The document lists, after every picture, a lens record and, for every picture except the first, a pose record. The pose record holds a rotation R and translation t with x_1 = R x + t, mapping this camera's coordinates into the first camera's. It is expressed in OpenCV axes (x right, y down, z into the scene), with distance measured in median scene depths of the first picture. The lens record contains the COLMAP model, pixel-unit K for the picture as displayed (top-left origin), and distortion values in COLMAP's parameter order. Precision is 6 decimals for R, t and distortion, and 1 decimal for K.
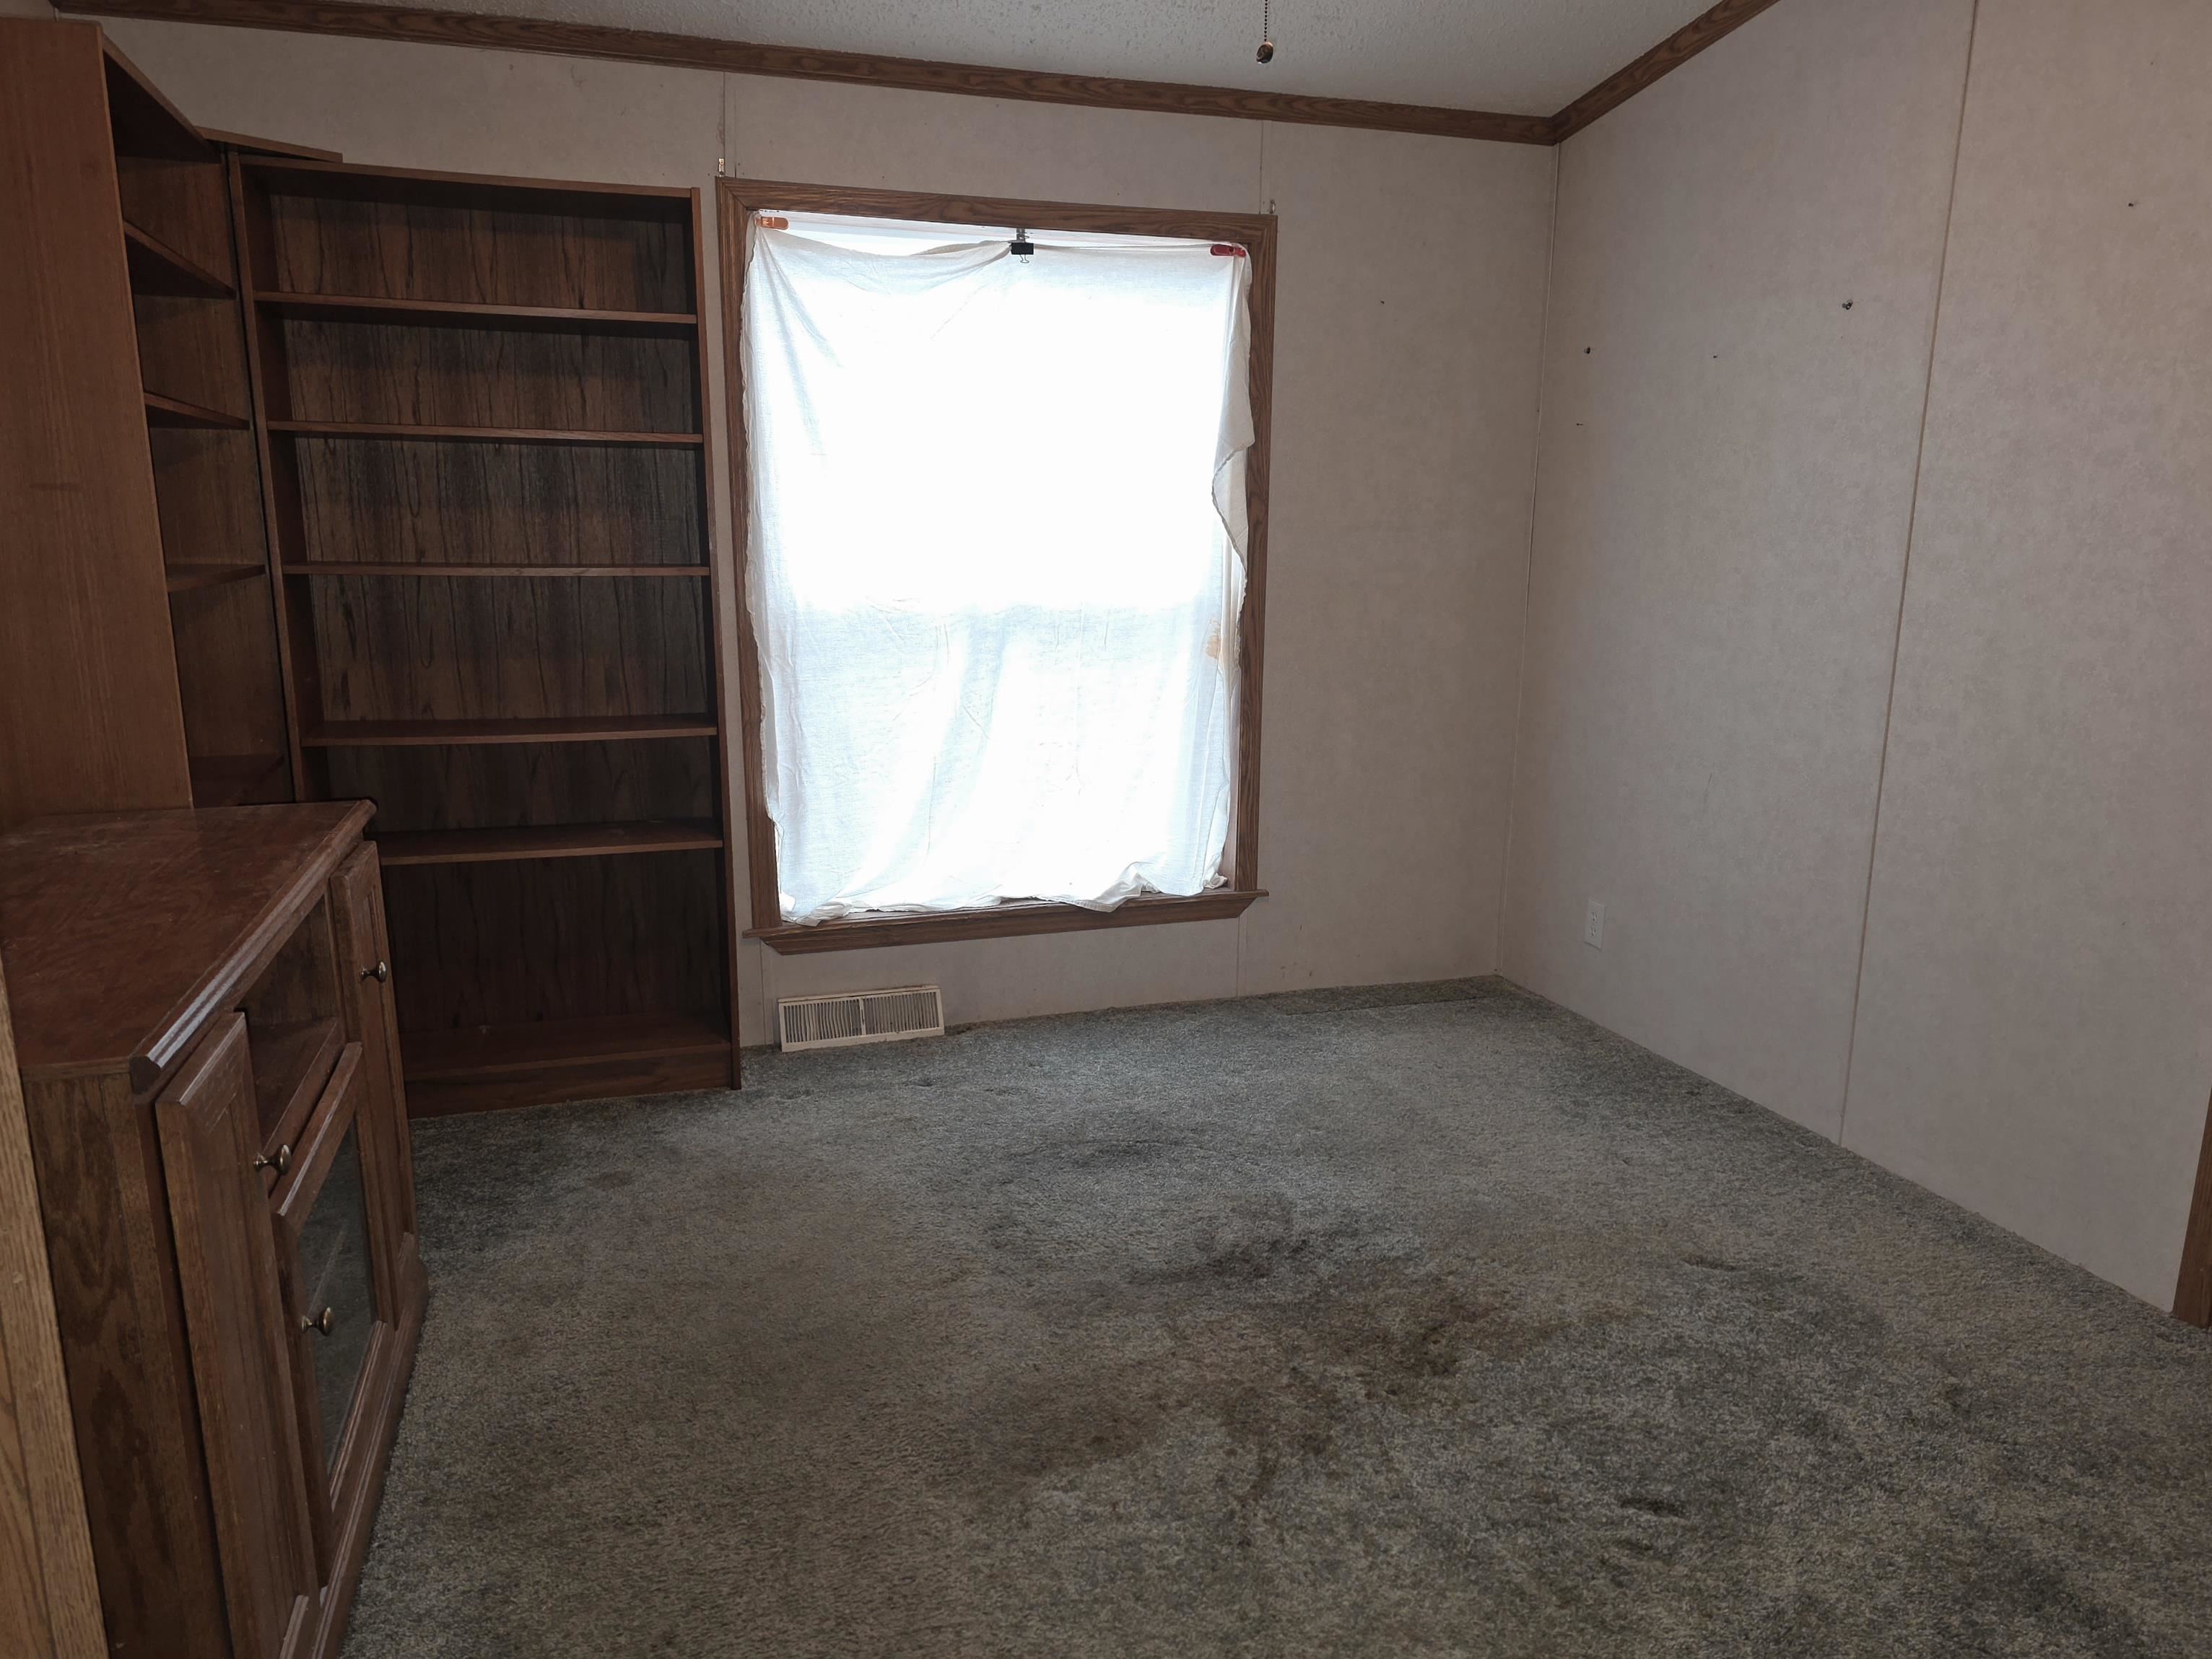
lens RADIAL K [[1538.5, 0, 1099.7], [0, 1538.5, 864.5], [0, 0, 1]] dist [0.063416, -0.063440]
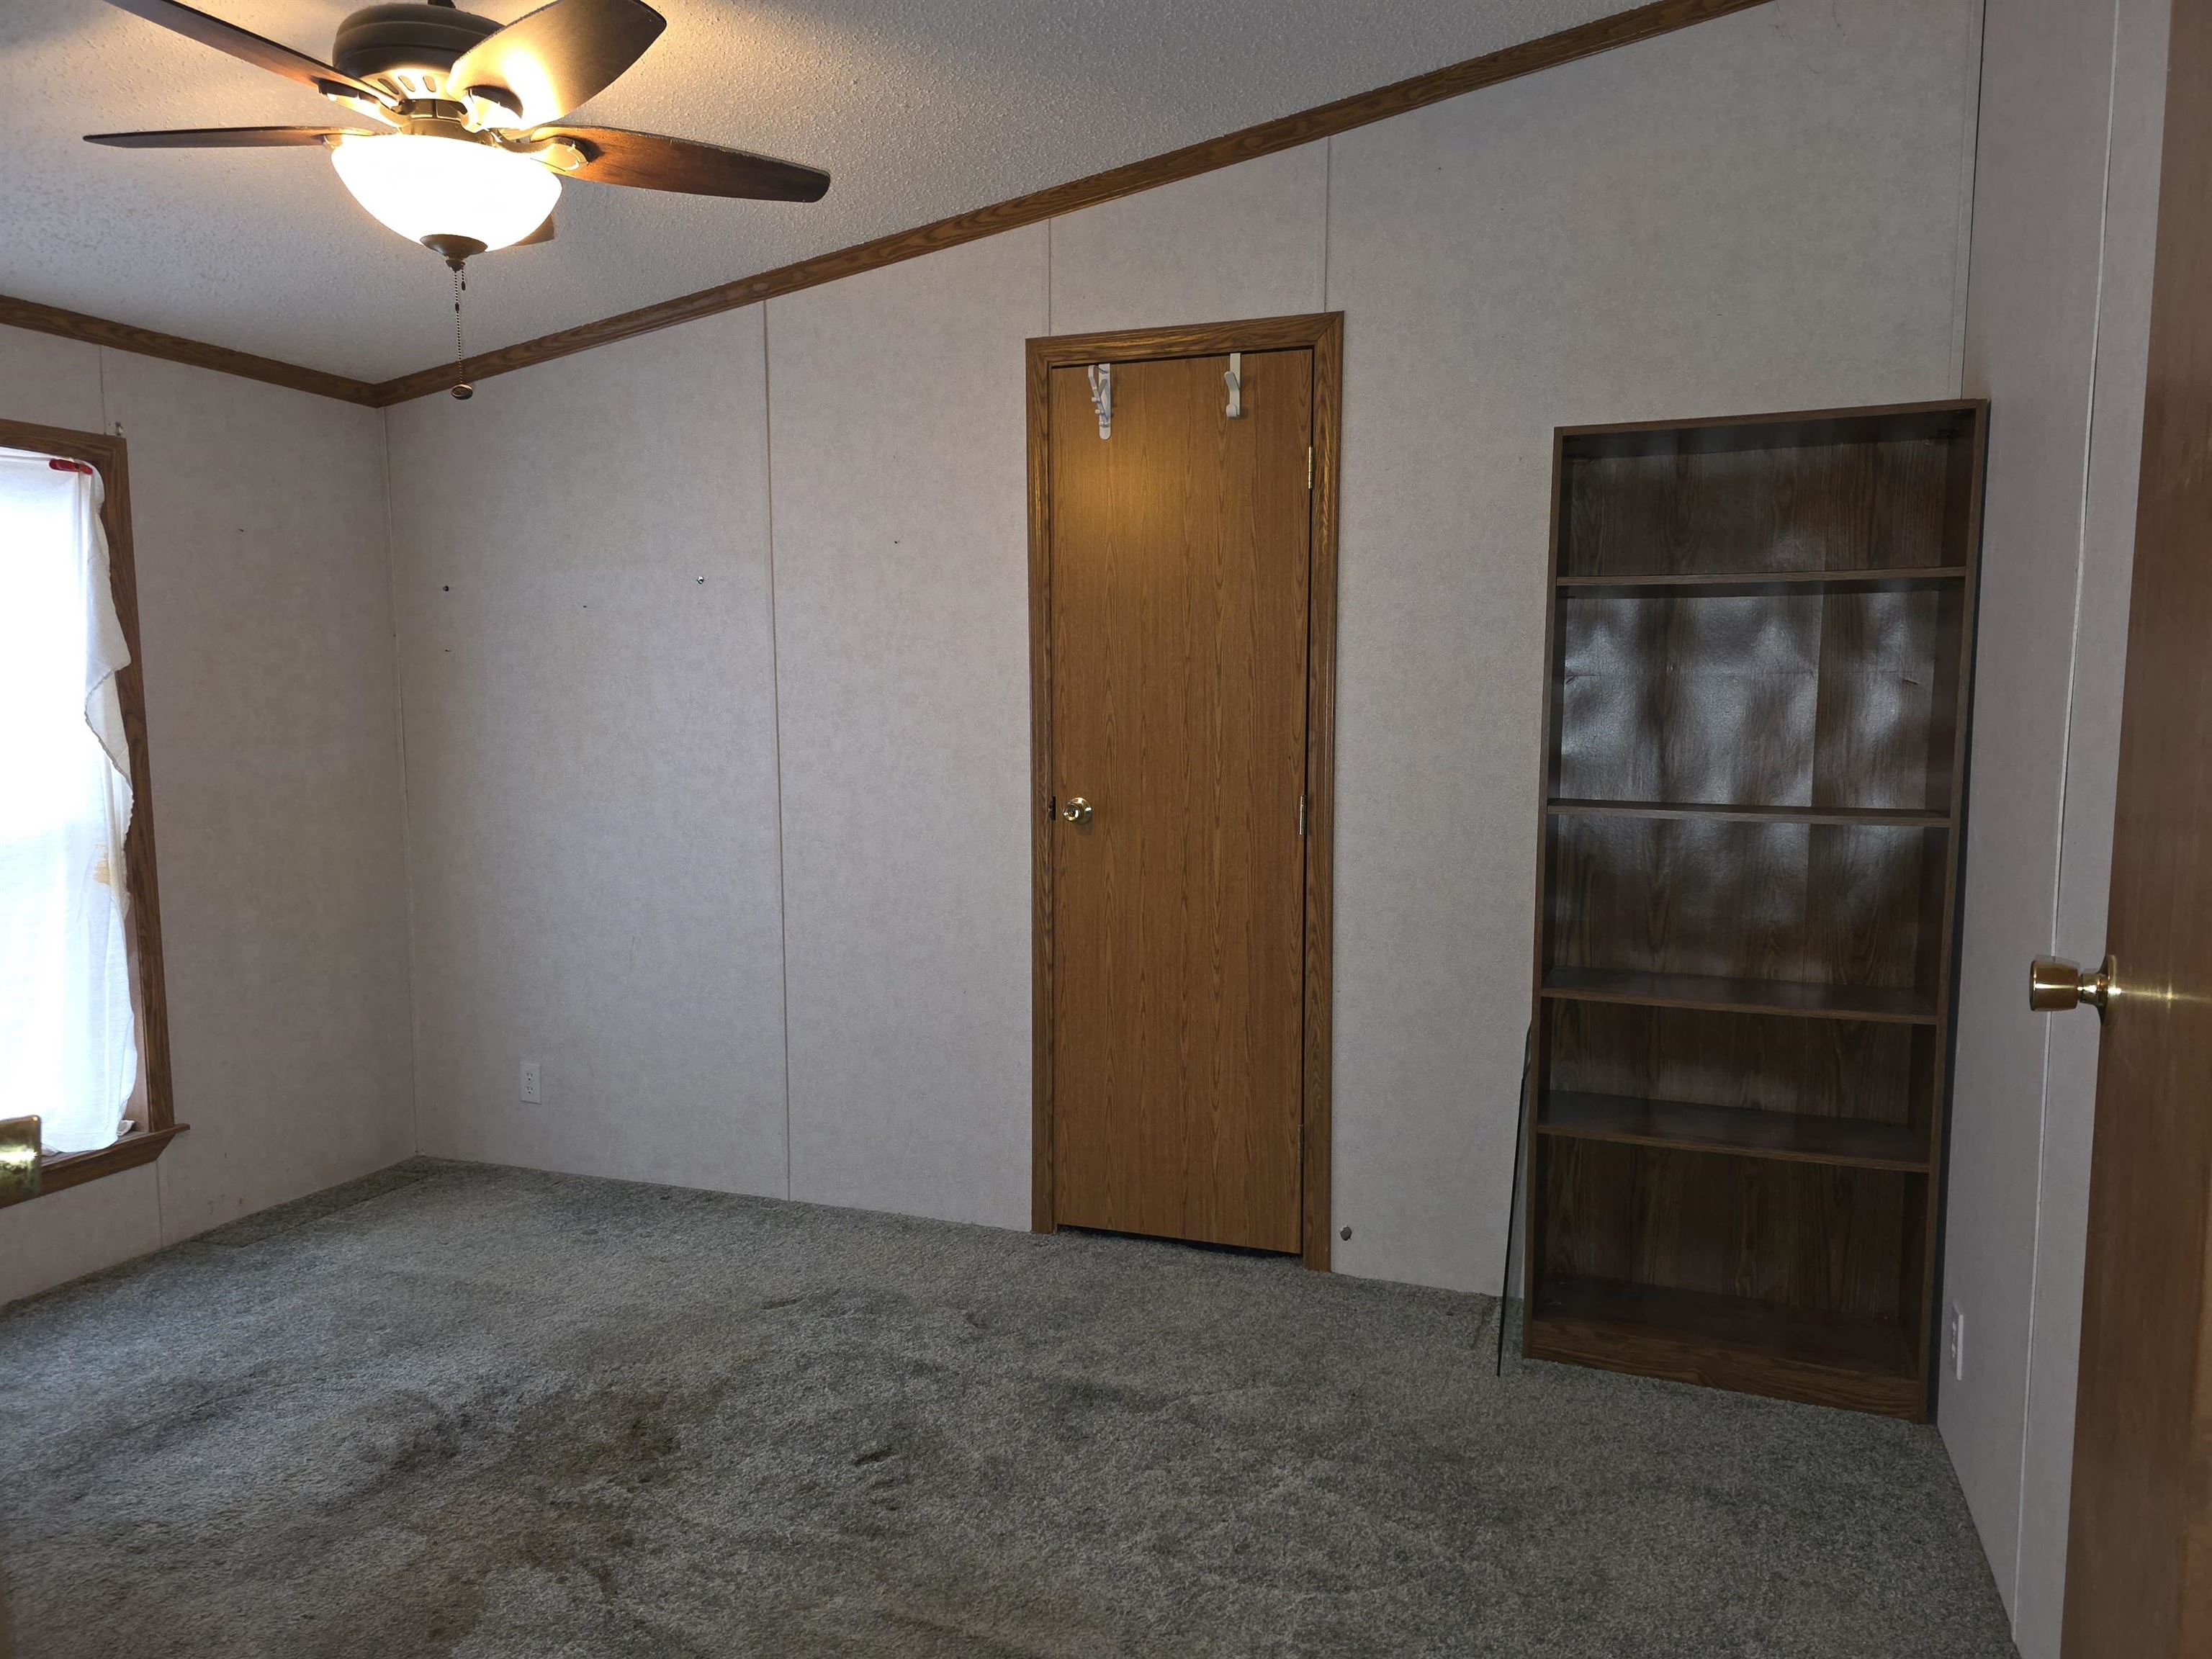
lens RADIAL K [[1475.0, 0, 1142.9], [0, 1475.0, 854.6], [0, 0, 1]] dist [0.060881, -0.062622]
pose [[0.604010, -0.088493, 0.792048, -0.350551], [0.177589, 0.983774, -0.025514, -0.025315], [-0.776939, 0.156070, 0.609925, -0.049039]]
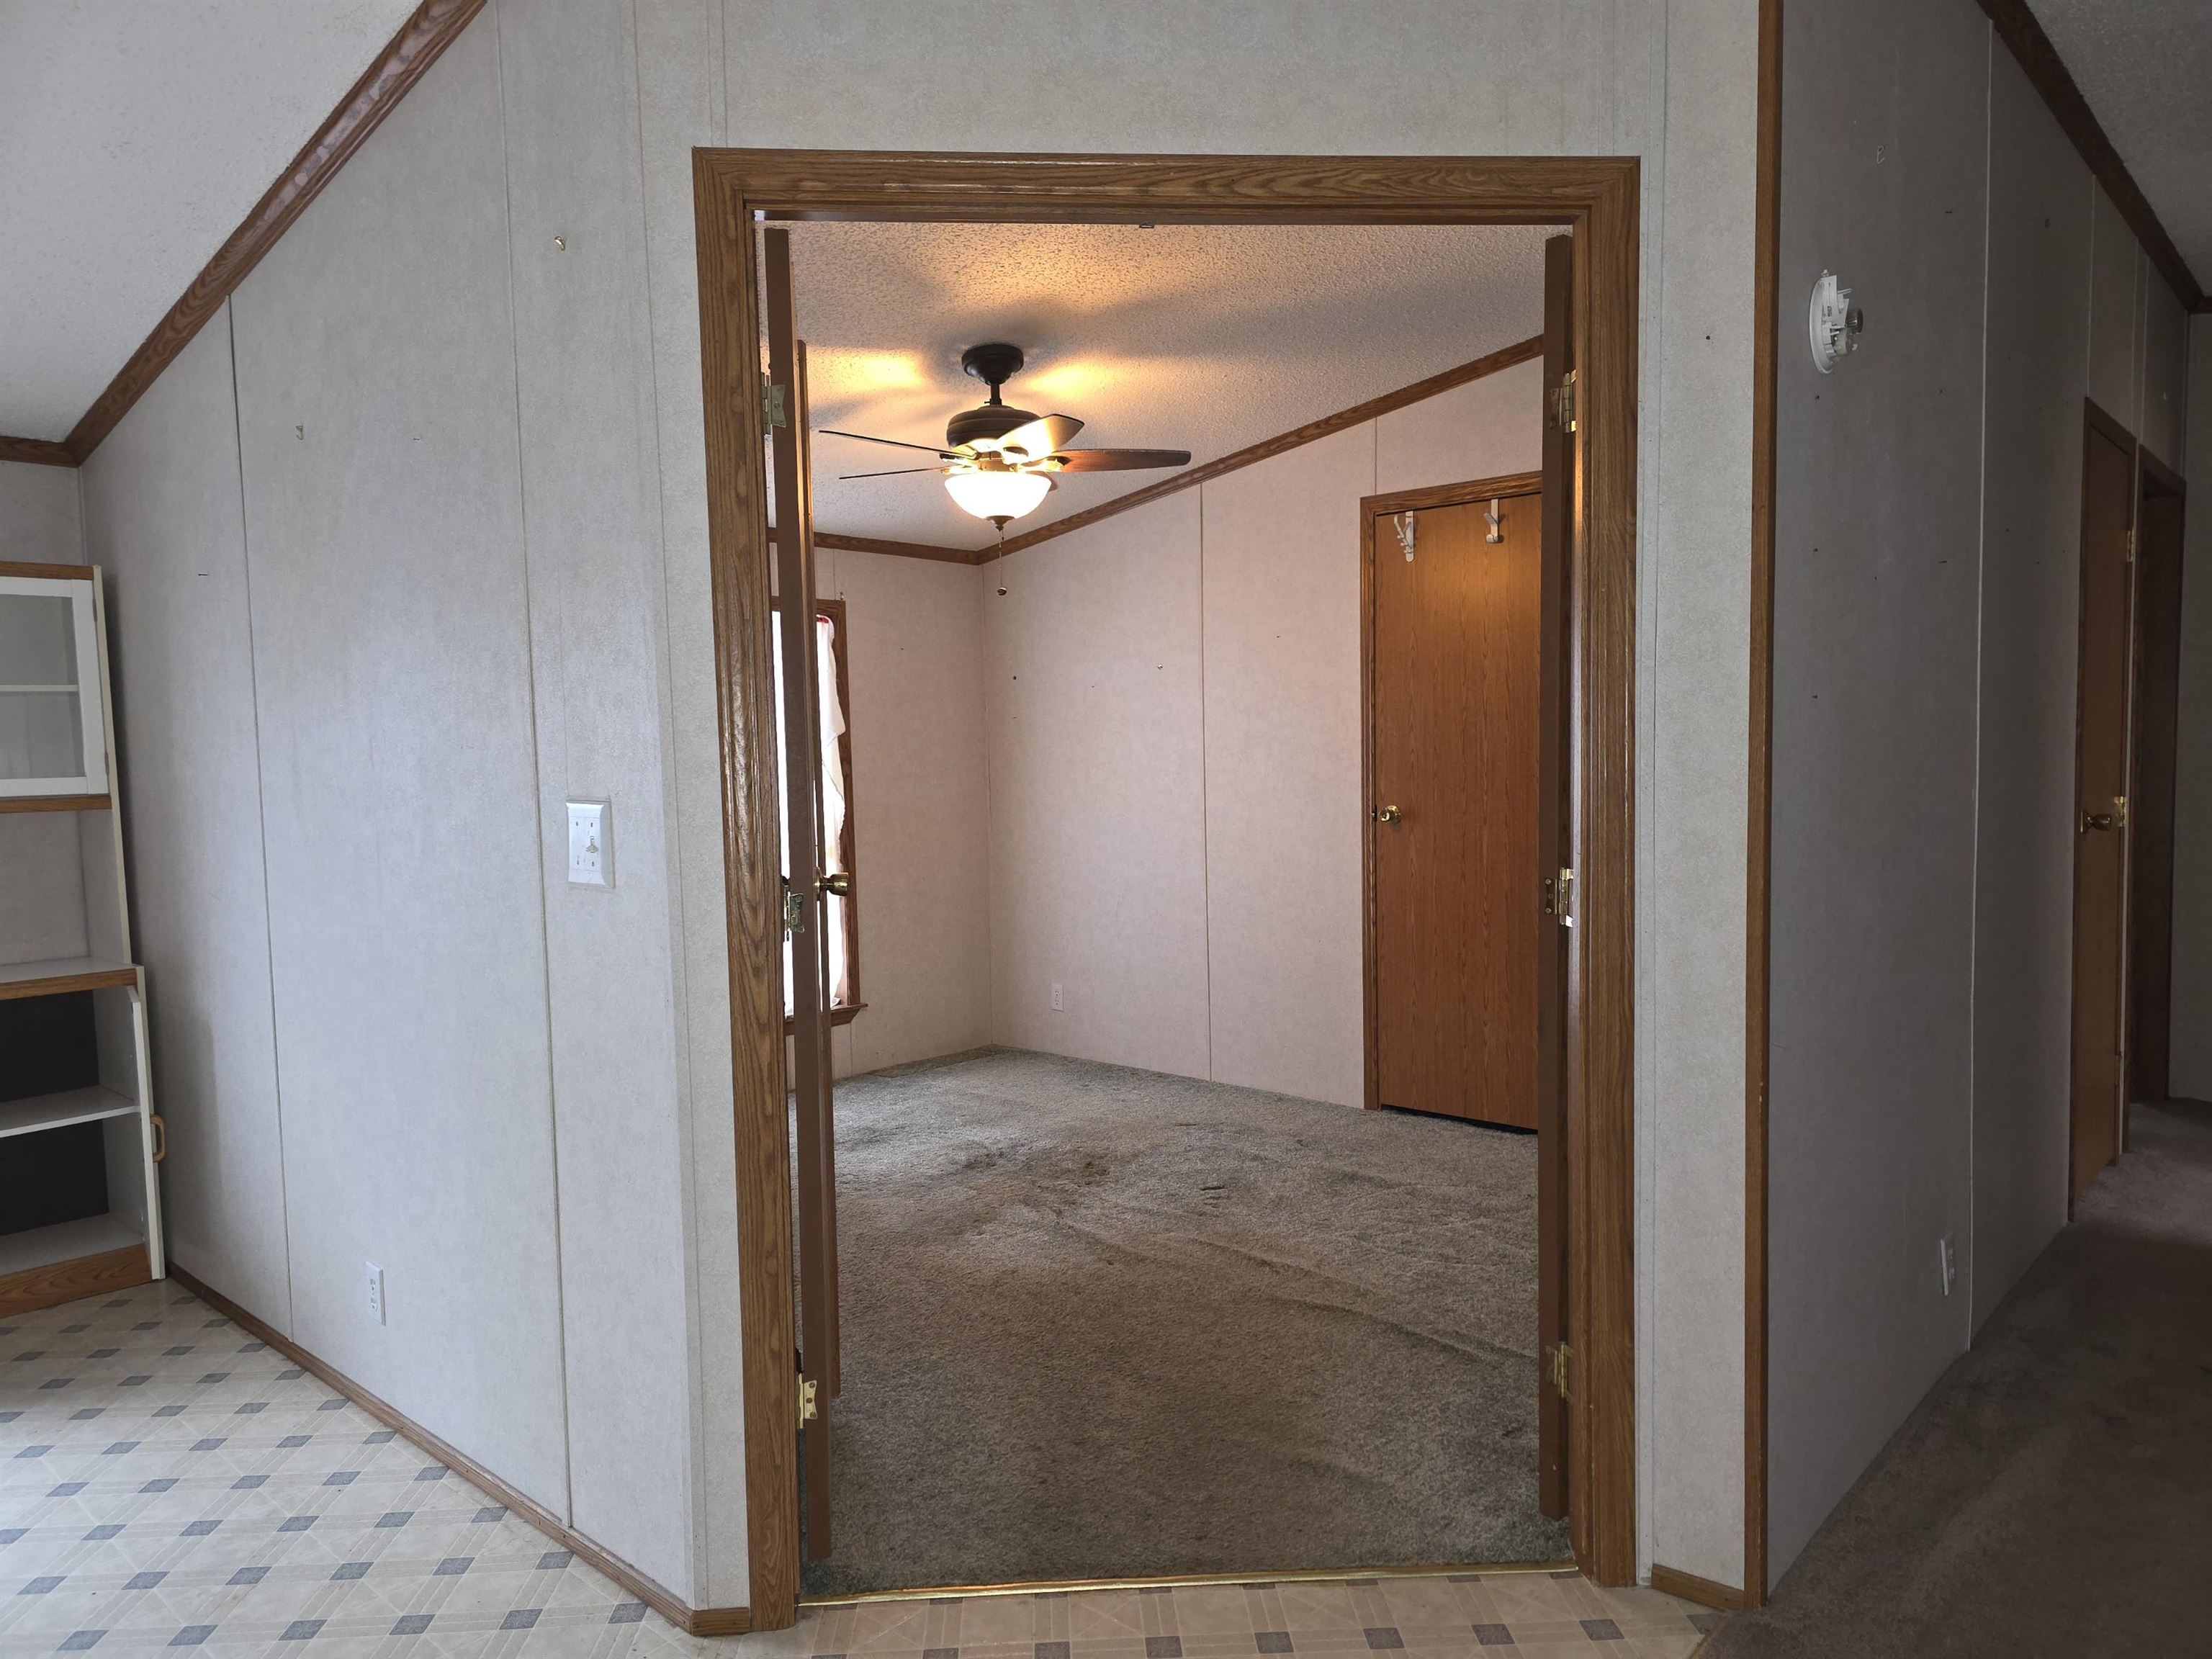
lens RADIAL K [[1475.0, 0, 1142.9], [0, 1475.0, 854.6], [0, 0, 1]] dist [0.060881, -0.062622]
pose [[0.854192, -0.059746, 0.516515, -0.599427], [0.138001, 0.983800, -0.114424, 0.112923], [-0.501311, 0.169019, 0.848599, -0.642503]]
